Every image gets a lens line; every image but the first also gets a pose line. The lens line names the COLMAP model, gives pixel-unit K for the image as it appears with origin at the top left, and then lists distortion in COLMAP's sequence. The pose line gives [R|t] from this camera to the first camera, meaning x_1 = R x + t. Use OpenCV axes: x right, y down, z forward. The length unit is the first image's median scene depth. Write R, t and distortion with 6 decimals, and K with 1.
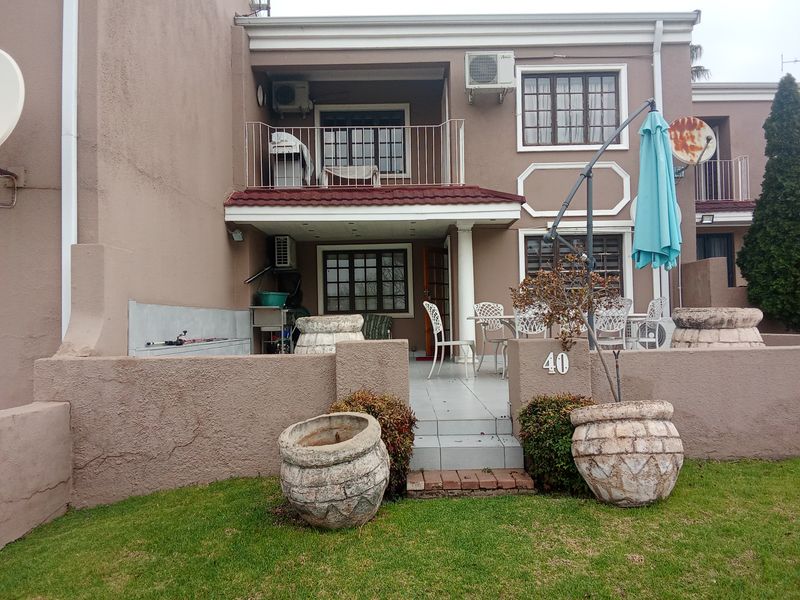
lens RADIAL K [[626.0, 0, 400.0], [0, 626.0, 300.0], [0, 0, 1]] dist [0.033818, -0.007612]
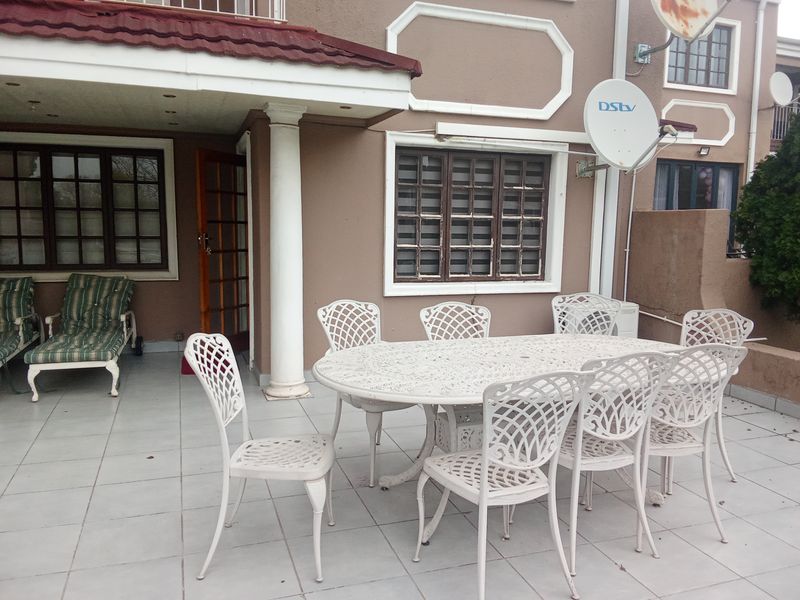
lens RADIAL K [[626.0, 0, 400.0], [0, 626.0, 300.0], [0, 0, 1]] dist [0.033818, -0.007612]
pose [[0.942946, -0.005542, 0.332899, 0.024719], [-0.047839, 0.987231, 0.151940, -0.053670], [-0.329491, -0.159197, 0.930641, 0.483290]]
